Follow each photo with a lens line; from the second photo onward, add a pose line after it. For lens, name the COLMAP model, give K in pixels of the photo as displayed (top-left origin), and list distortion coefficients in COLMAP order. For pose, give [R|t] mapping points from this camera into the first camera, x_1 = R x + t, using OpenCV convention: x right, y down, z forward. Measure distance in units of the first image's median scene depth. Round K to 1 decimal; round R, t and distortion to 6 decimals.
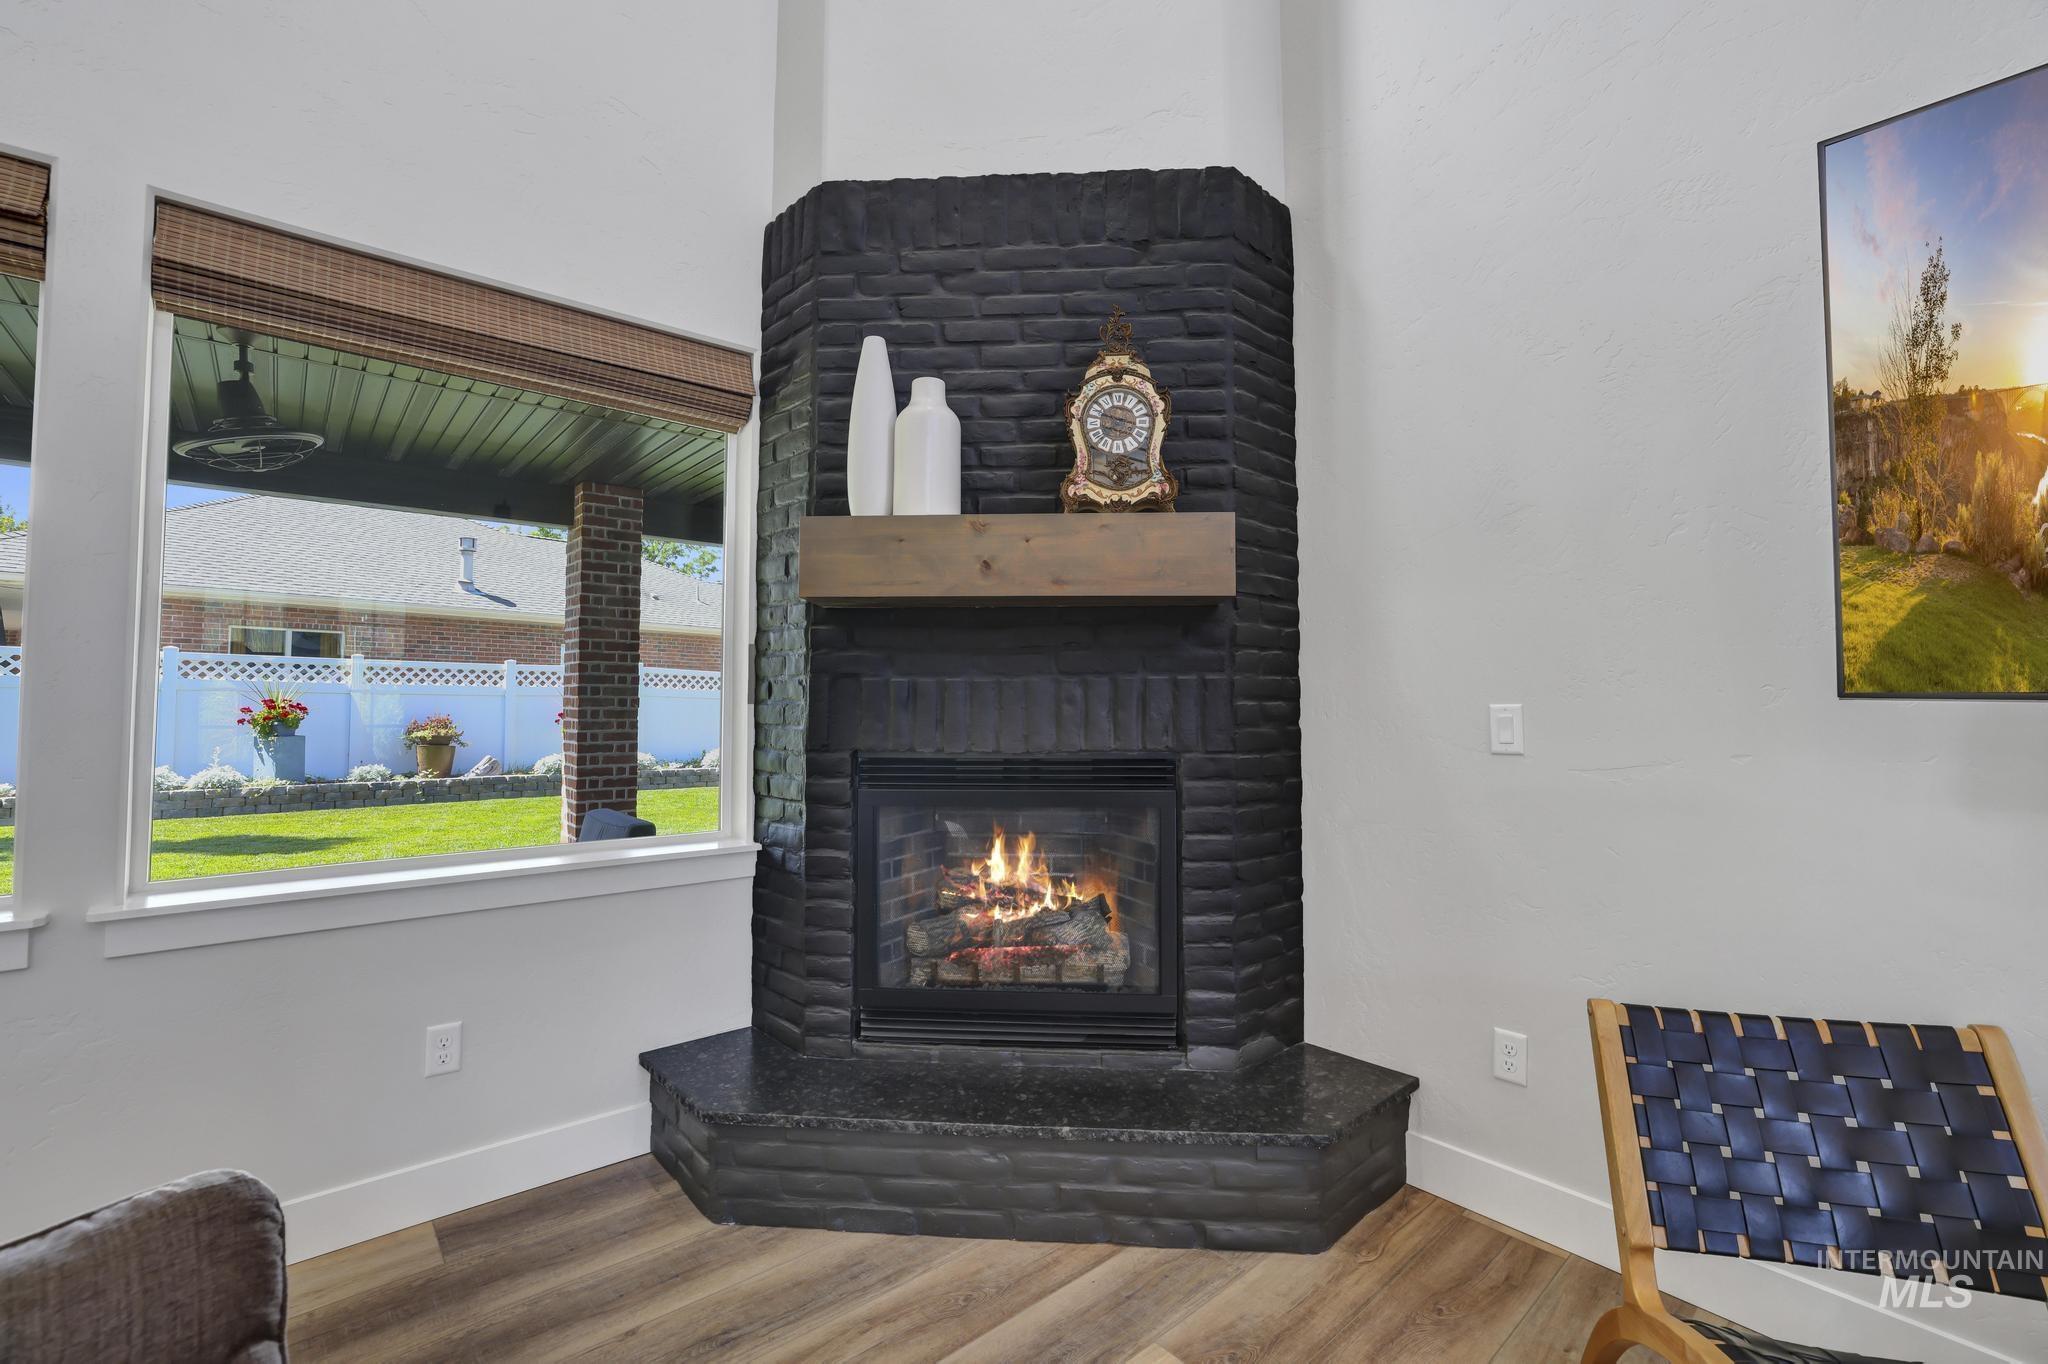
lens RADIAL K [[891.5, 0, 1027.8], [0, 891.5, 700.6], [0, 0, 1]] dist [-0.035309, 0.006171]
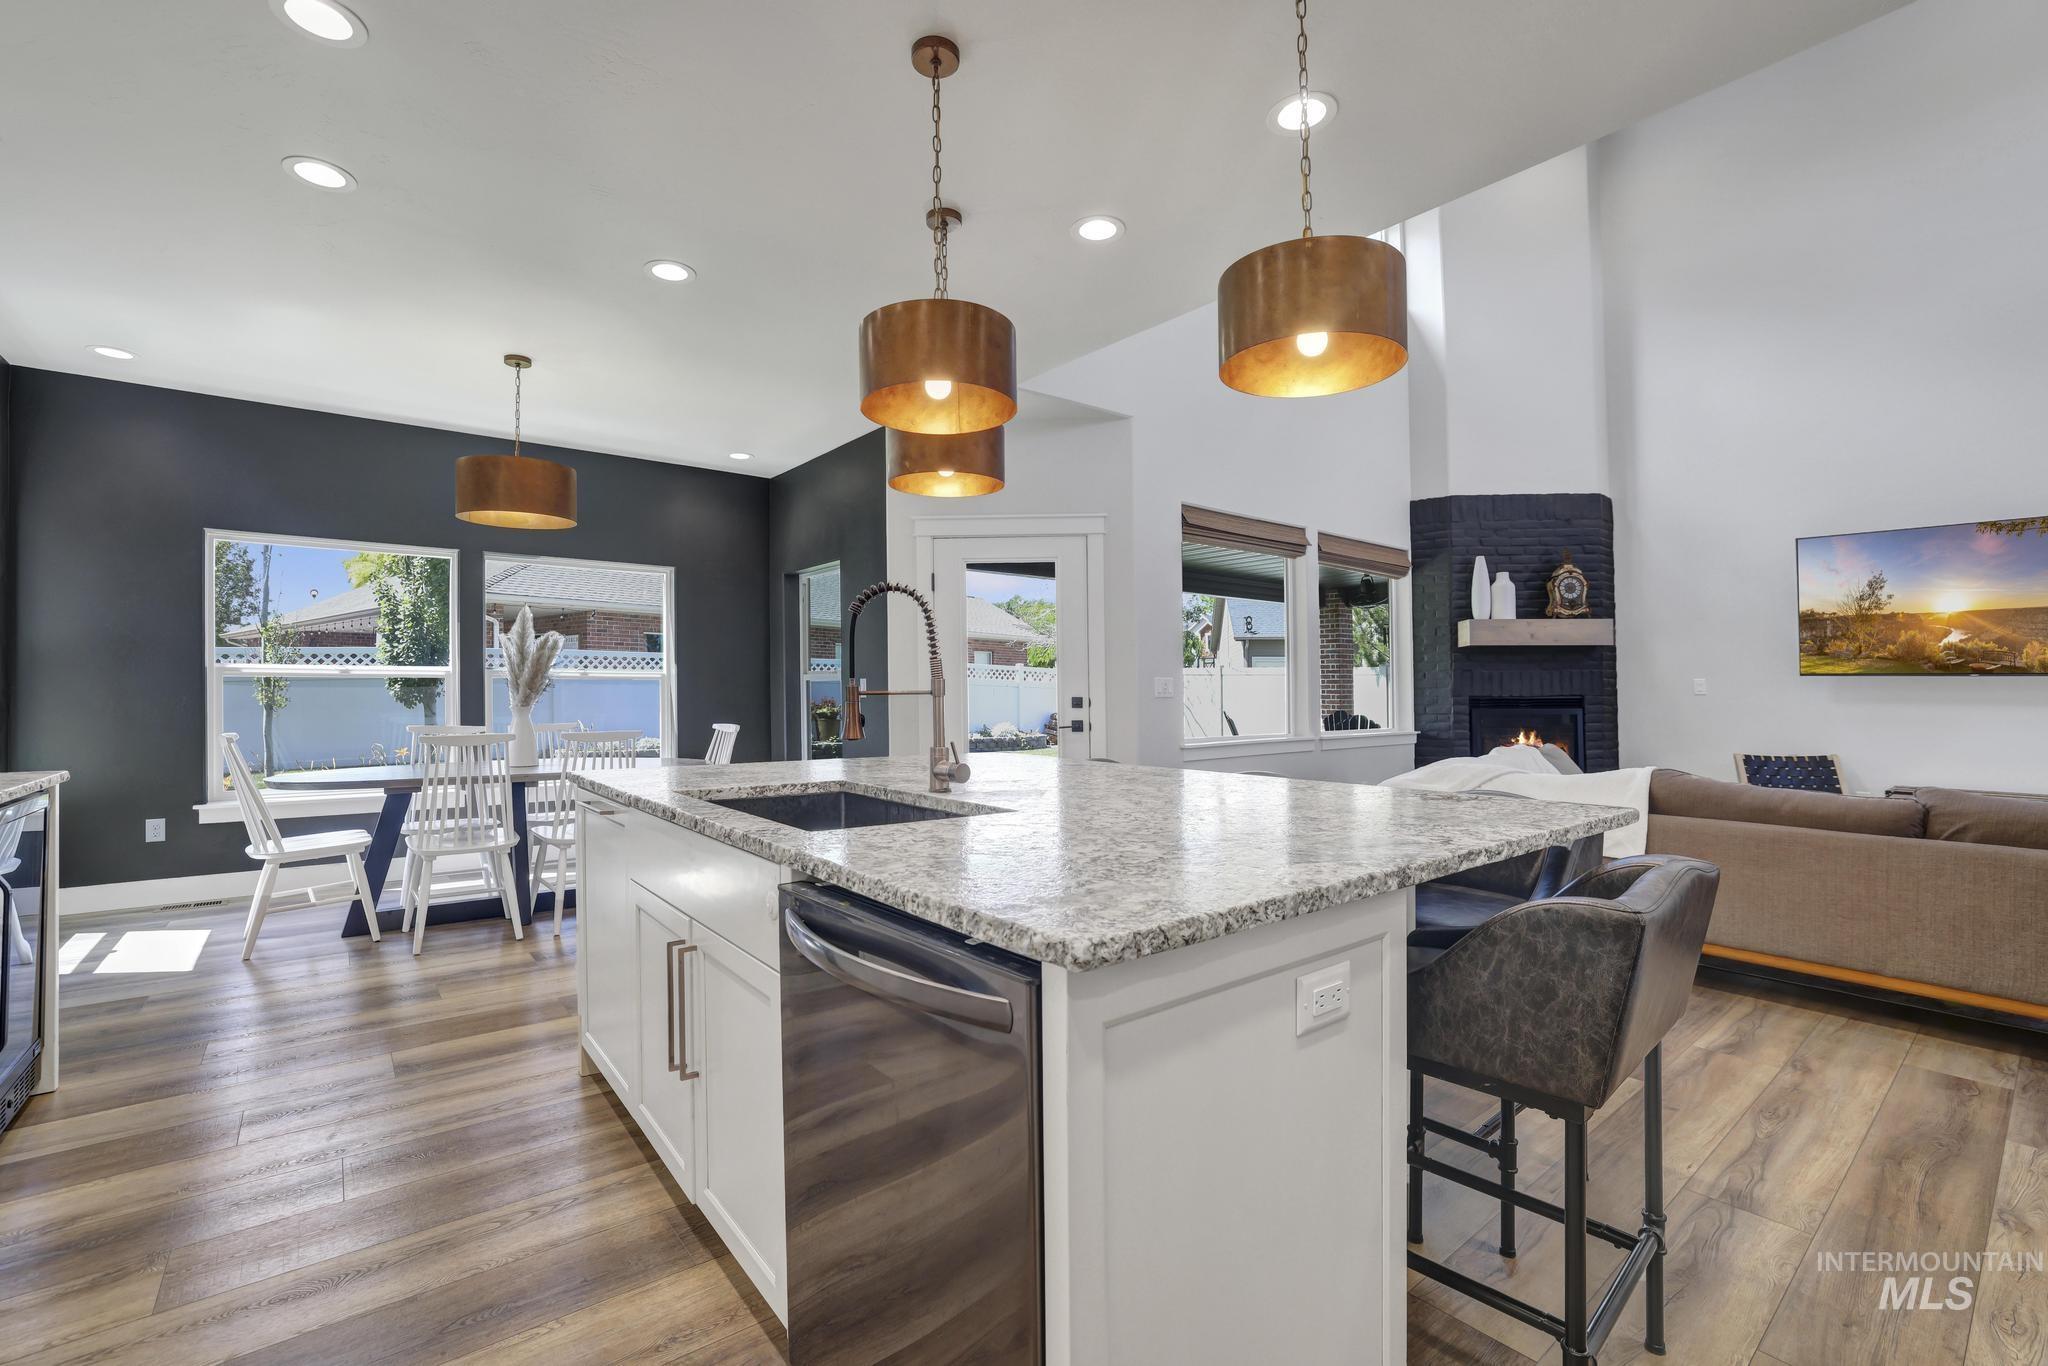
lens RADIAL K [[891.5, 0, 1023.5], [0, 891.5, 694.1], [0, 0, 1]] dist [-0.035309, 0.006171]
pose [[0.999200, -0.006139, -0.039515, -1.560121], [0.006676, 0.999887, 0.013463, -0.000484], [0.039428, -0.013716, 0.999128, -1.980007]]
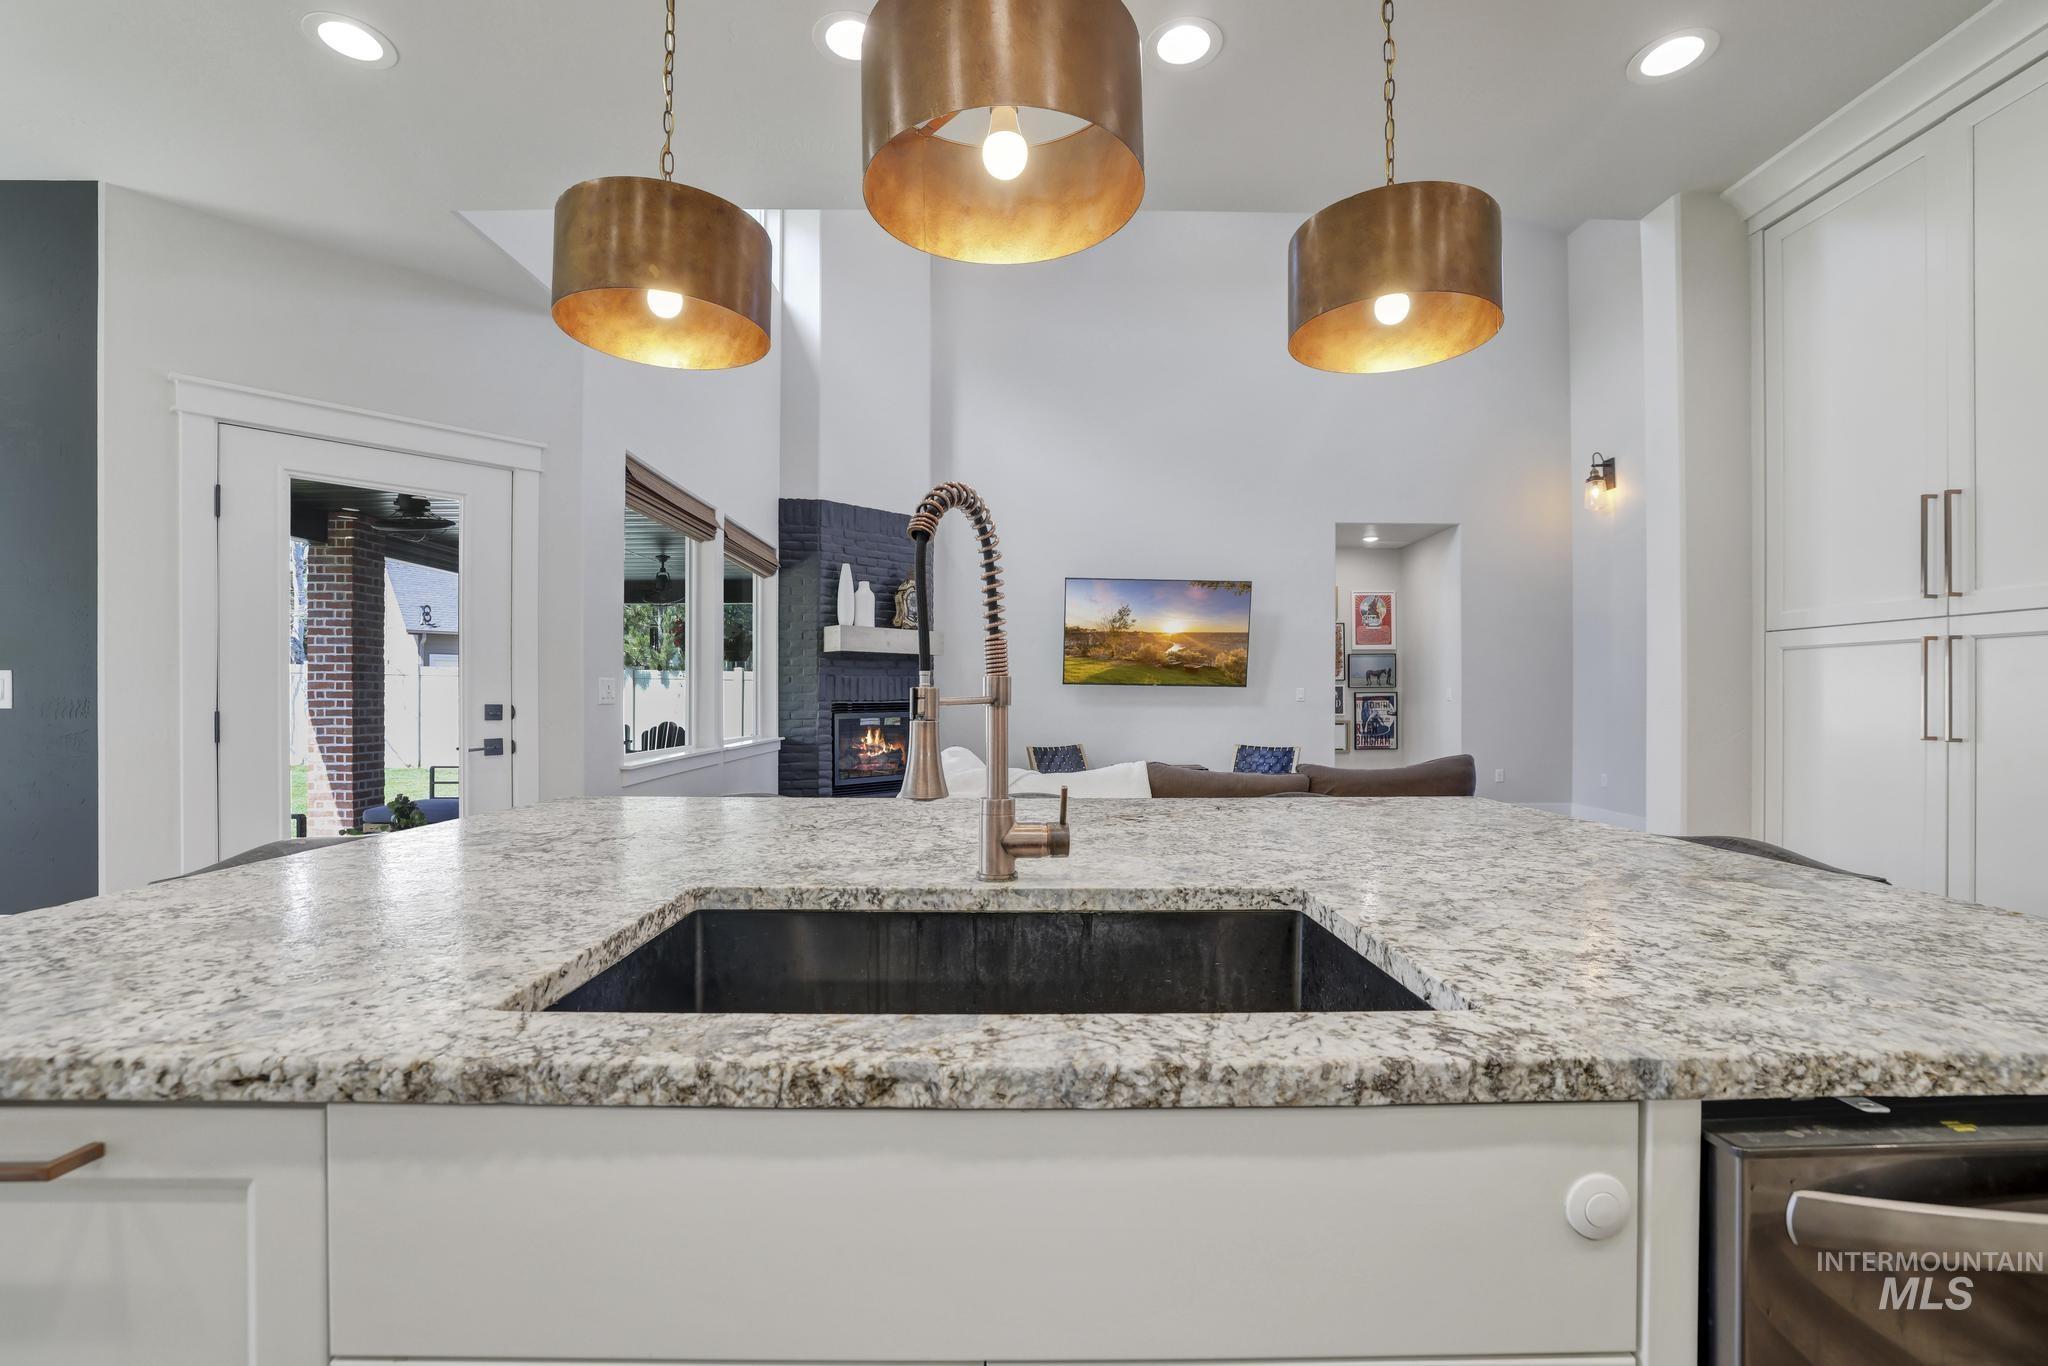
lens RADIAL K [[891.5, 0, 1029.4], [0, 891.5, 684.6], [0, 0, 1]] dist [-0.035309, 0.006171]
pose [[0.647047, 0.002575, 0.762445, -2.054482], [-0.003585, 0.999994, -0.000335, 0.000501], [-0.762441, -0.002516, 0.647053, -1.423716]]
